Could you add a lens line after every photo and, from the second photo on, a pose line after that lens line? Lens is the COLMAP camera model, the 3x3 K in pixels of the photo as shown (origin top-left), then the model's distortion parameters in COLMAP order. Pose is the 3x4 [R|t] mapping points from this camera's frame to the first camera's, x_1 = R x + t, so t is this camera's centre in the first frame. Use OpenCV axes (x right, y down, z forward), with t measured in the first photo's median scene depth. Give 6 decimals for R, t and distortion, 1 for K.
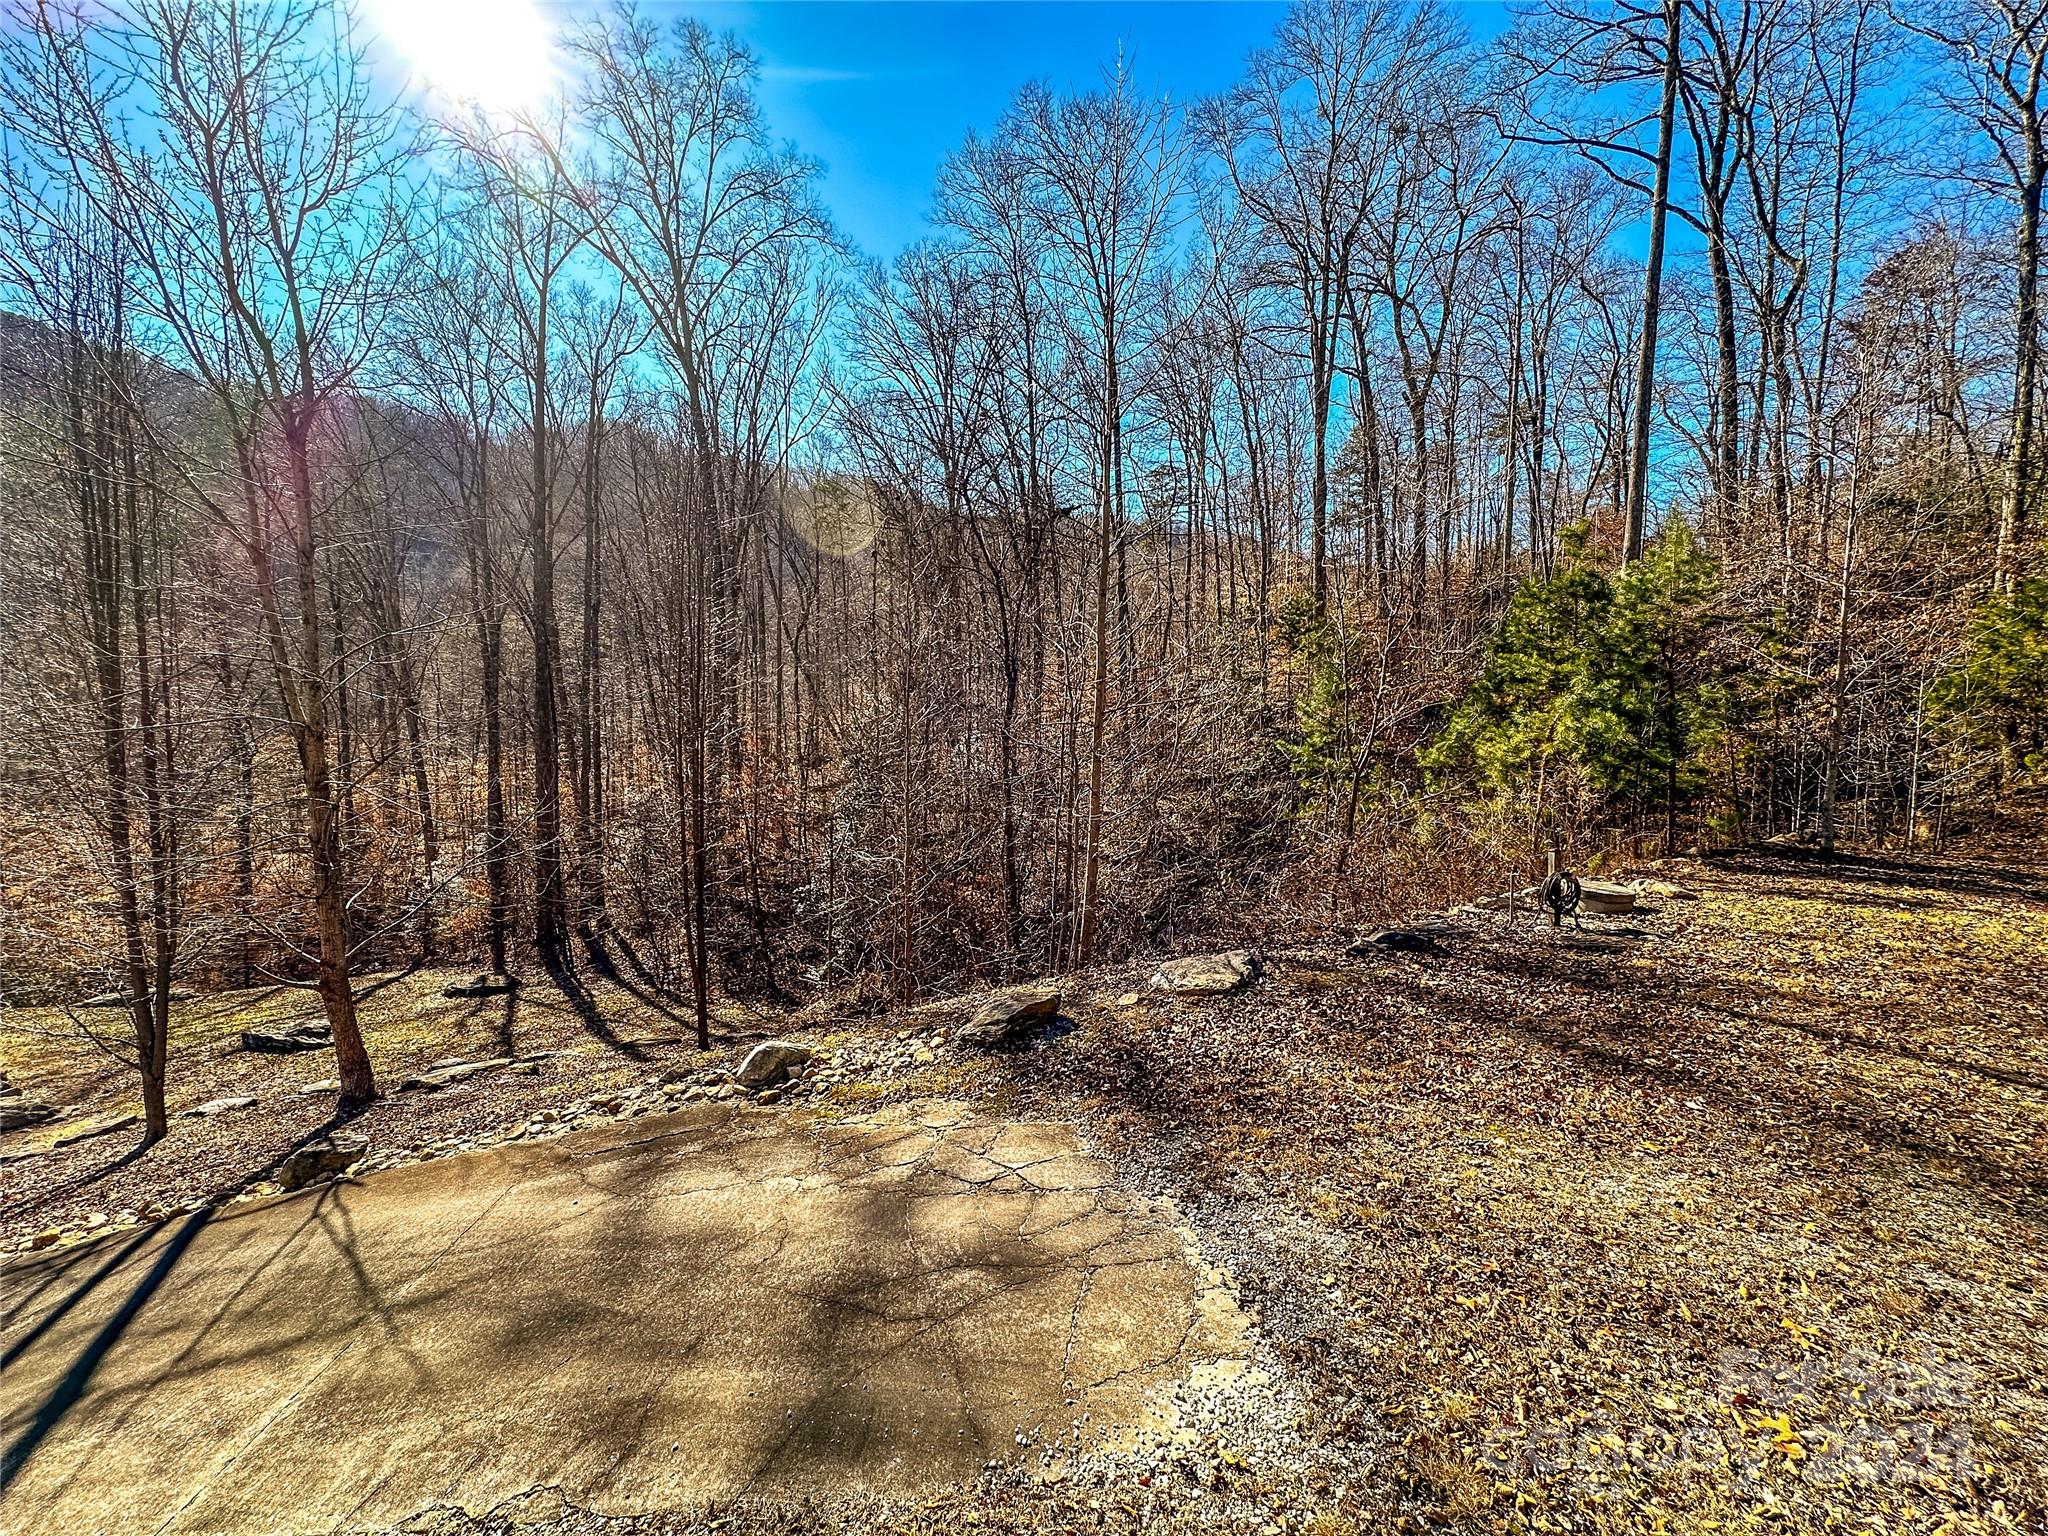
lens RADIAL K [[821.3, 0, 1027.4], [0, 821.3, 761.4], [0, 0, 1]] dist [-0.001798, 0.000640]
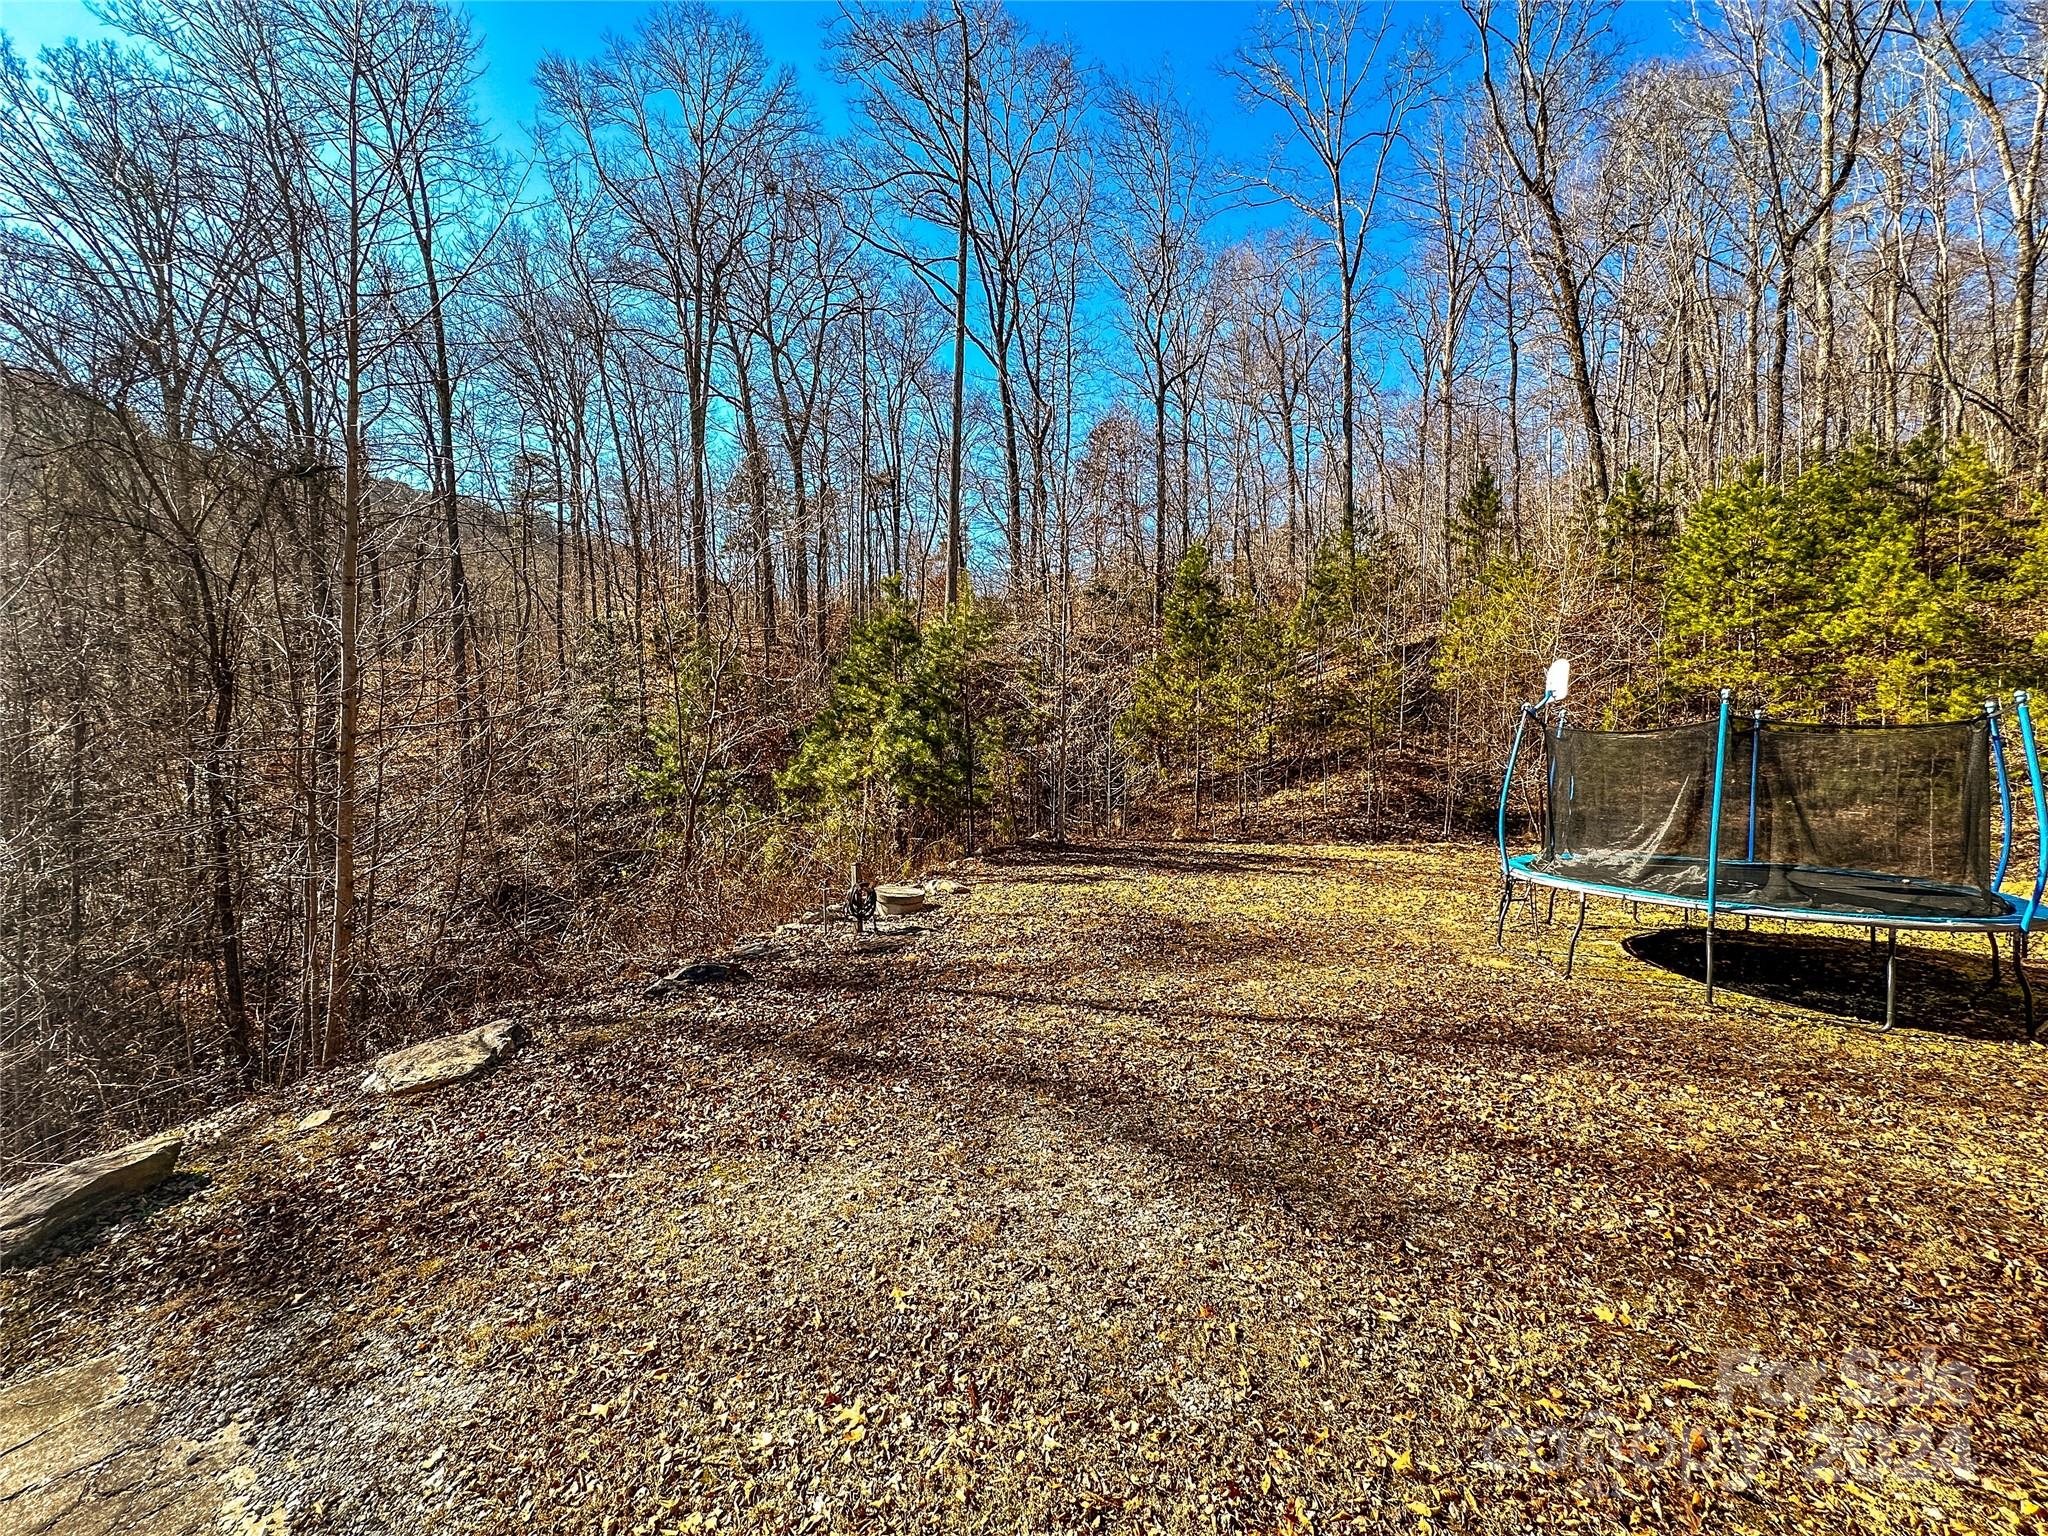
lens RADIAL K [[821.3, 0, 1022.8], [0, 821.3, 759.5], [0, 0, 1]] dist [-0.001798, 0.000640]
pose [[0.770118, -0.009877, 0.637825, 0.126435], [0.028664, 0.999406, -0.019133, -0.005163], [-0.637257, 0.033017, 0.769944, 0.001313]]
